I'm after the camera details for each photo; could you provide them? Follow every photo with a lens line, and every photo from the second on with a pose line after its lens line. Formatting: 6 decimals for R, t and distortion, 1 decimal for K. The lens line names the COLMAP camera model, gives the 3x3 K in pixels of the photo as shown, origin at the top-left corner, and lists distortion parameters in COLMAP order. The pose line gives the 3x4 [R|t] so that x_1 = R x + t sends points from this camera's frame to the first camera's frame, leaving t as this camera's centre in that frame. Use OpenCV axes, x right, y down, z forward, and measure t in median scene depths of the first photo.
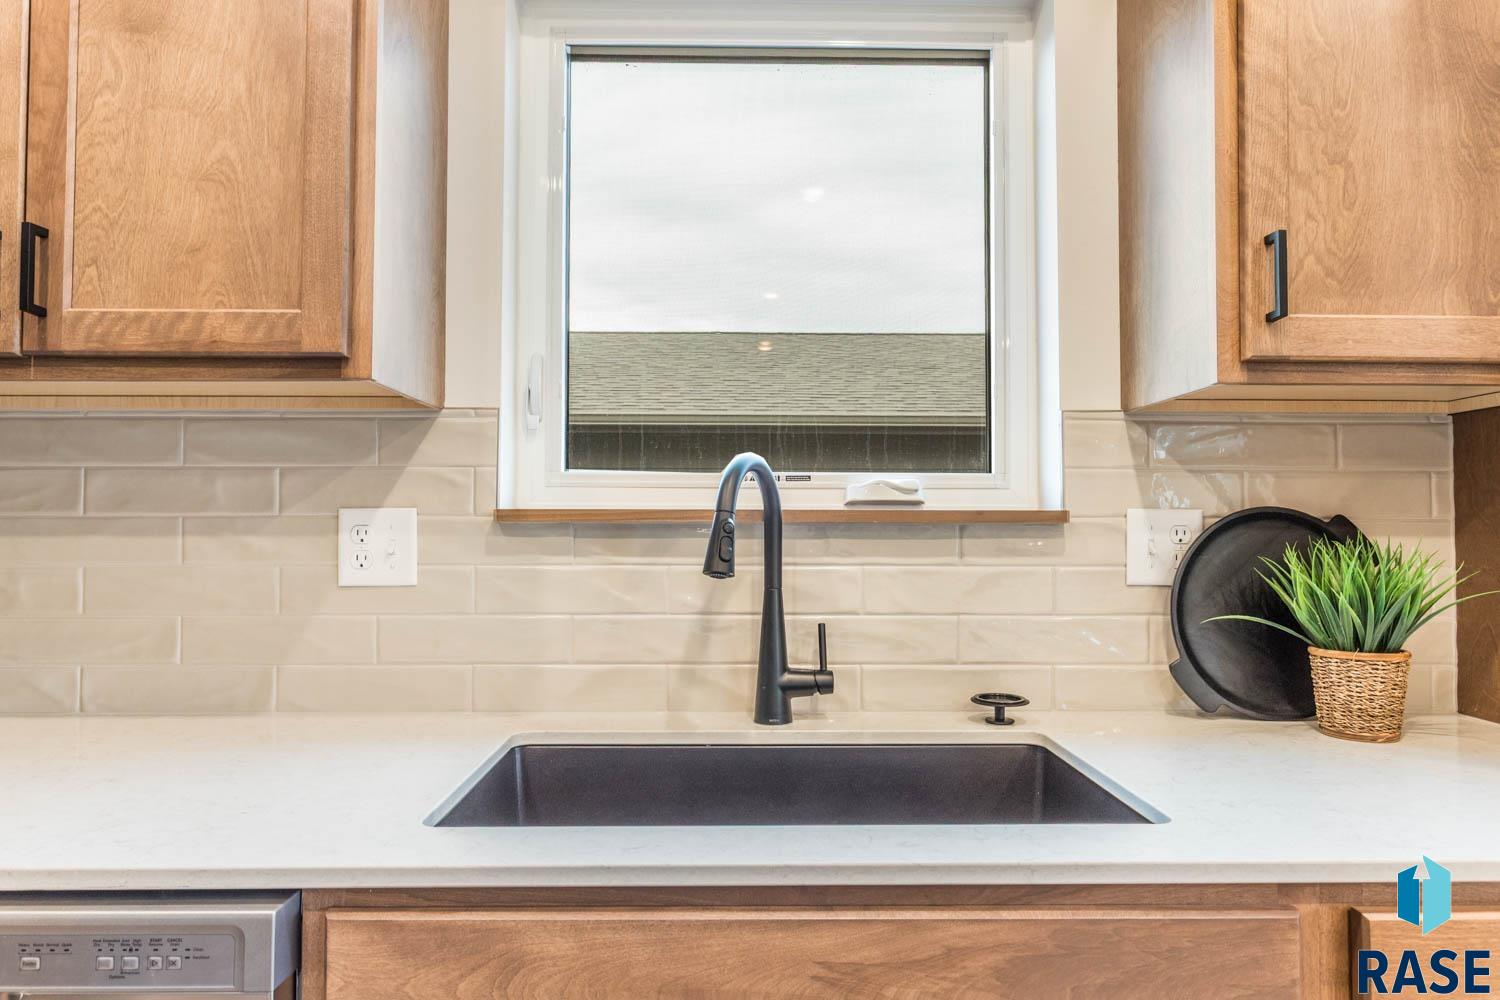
lens RADIAL K [[916.1, 0, 746.1], [0, 916.1, 504.5], [0, 0, 1]] dist [-0.001413, 0.000475]
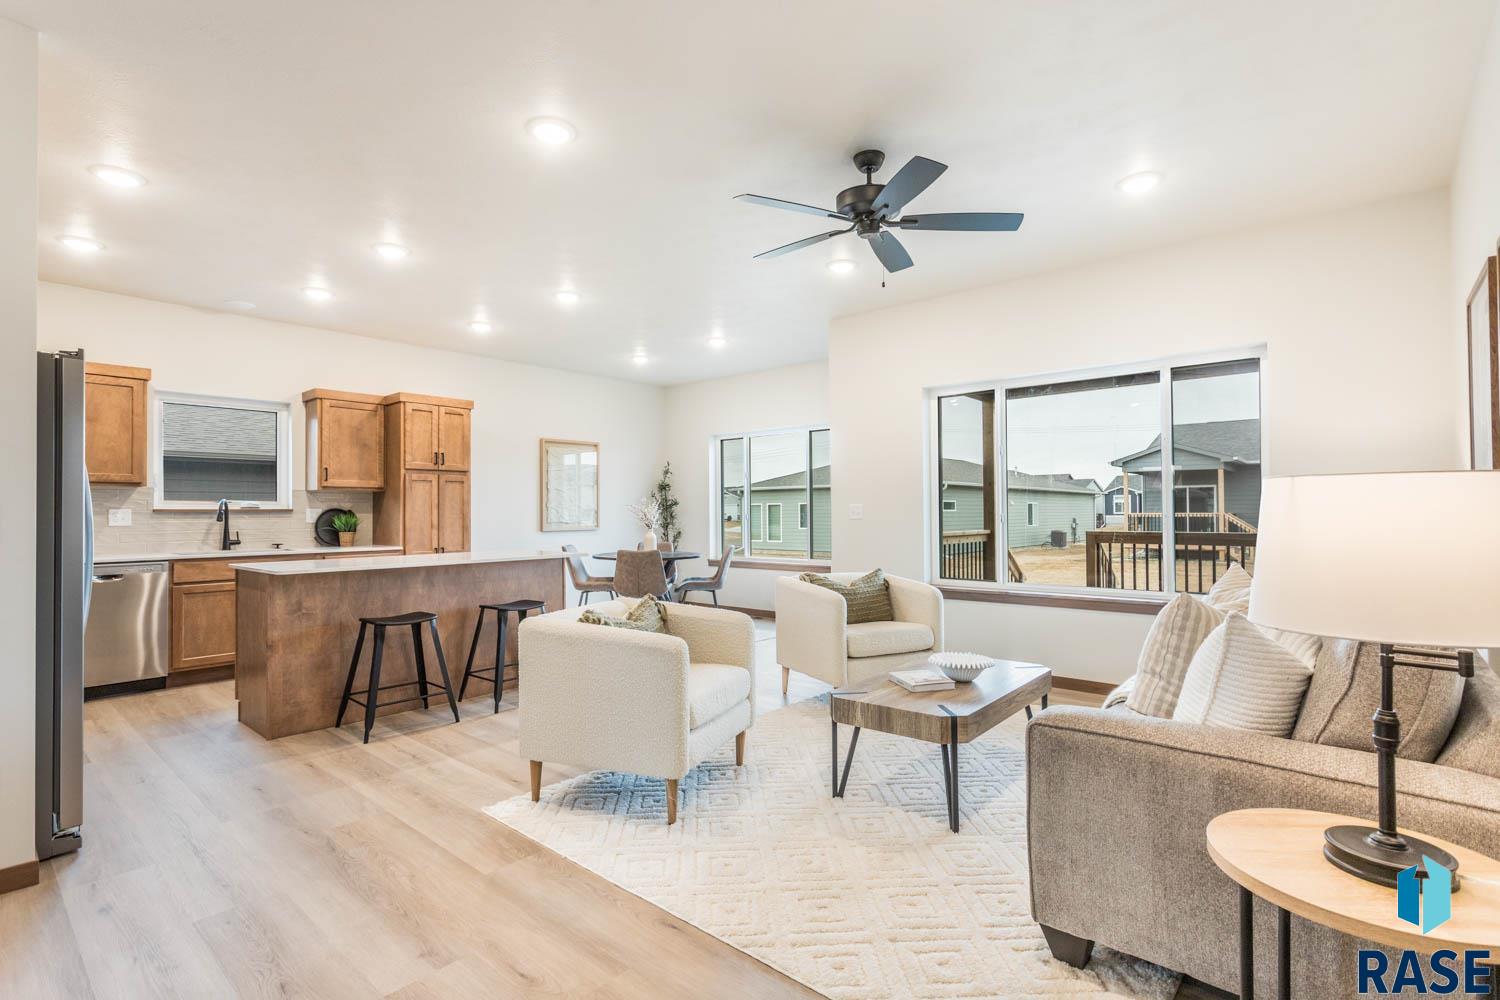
lens RADIAL K [[707.0, 0, 748.0], [0, 707.0, 502.8], [0, 0, 1]] dist [0.001198, 0.000701]
pose [[0.671150, 0.003632, 0.741312, -0.985140], [-0.010469, 0.999935, 0.004579, -0.082194], [-0.741247, -0.010834, 0.671145, -3.972691]]
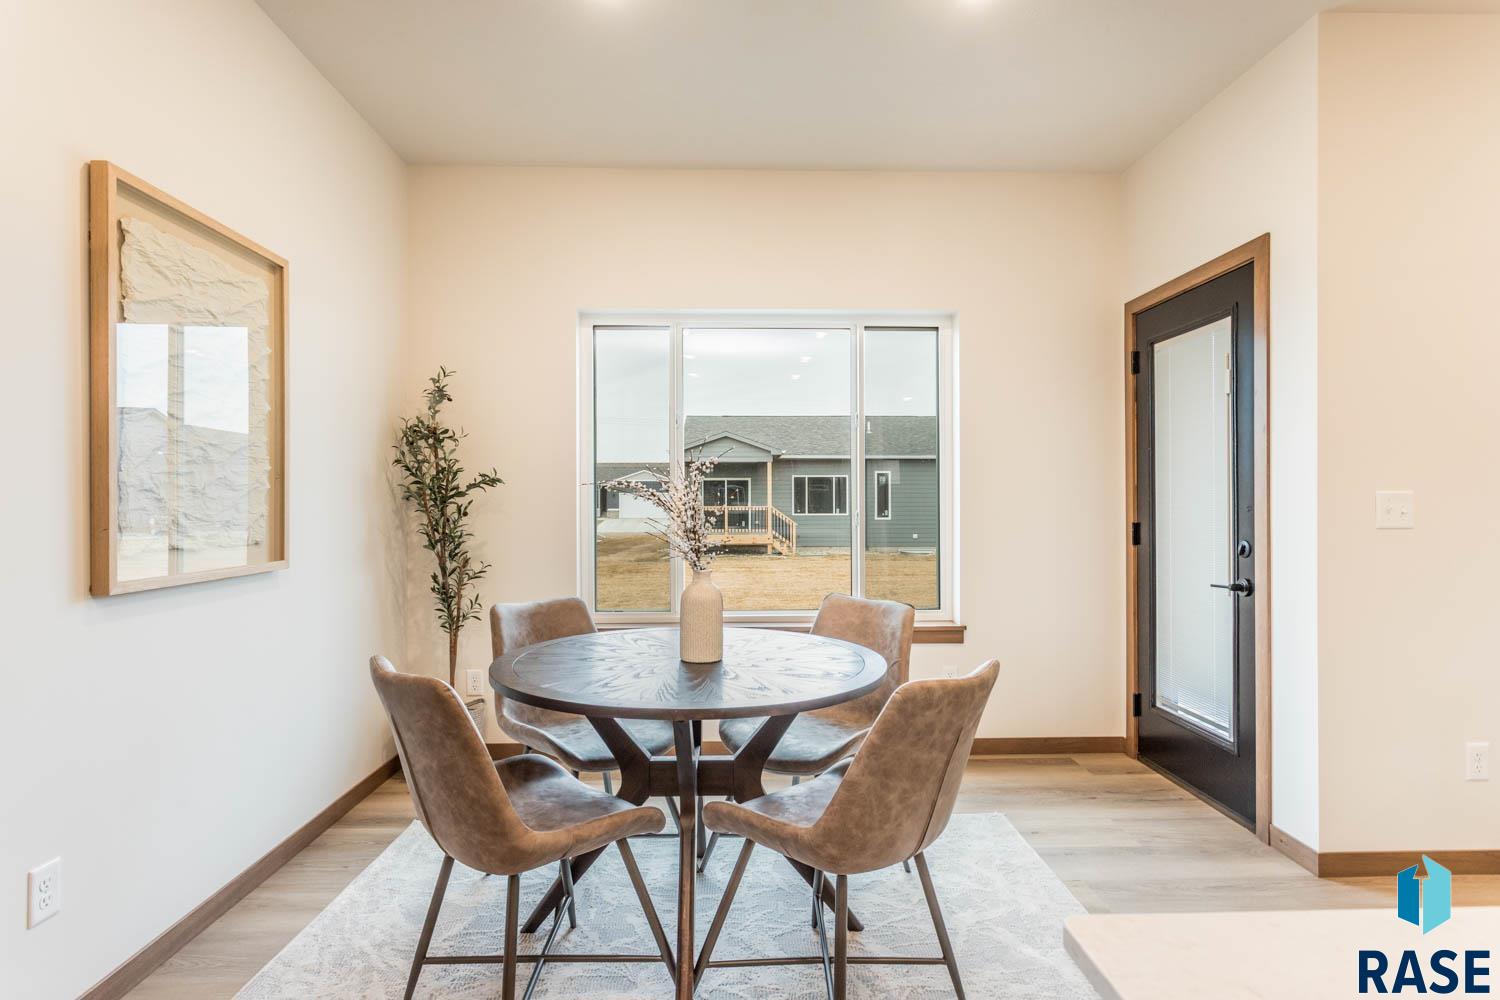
lens RADIAL K [[788.0, 0, 750.0], [0, 788.0, 500.0], [0, 0, 1]] dist [0.002587, 0.000630]
pose [[-0.007233, 0.001108, 0.999973, 0.760951], [-0.022836, 0.999738, -0.001273, 0.001273], [-0.999713, -0.022844, -0.007206, -0.009097]]
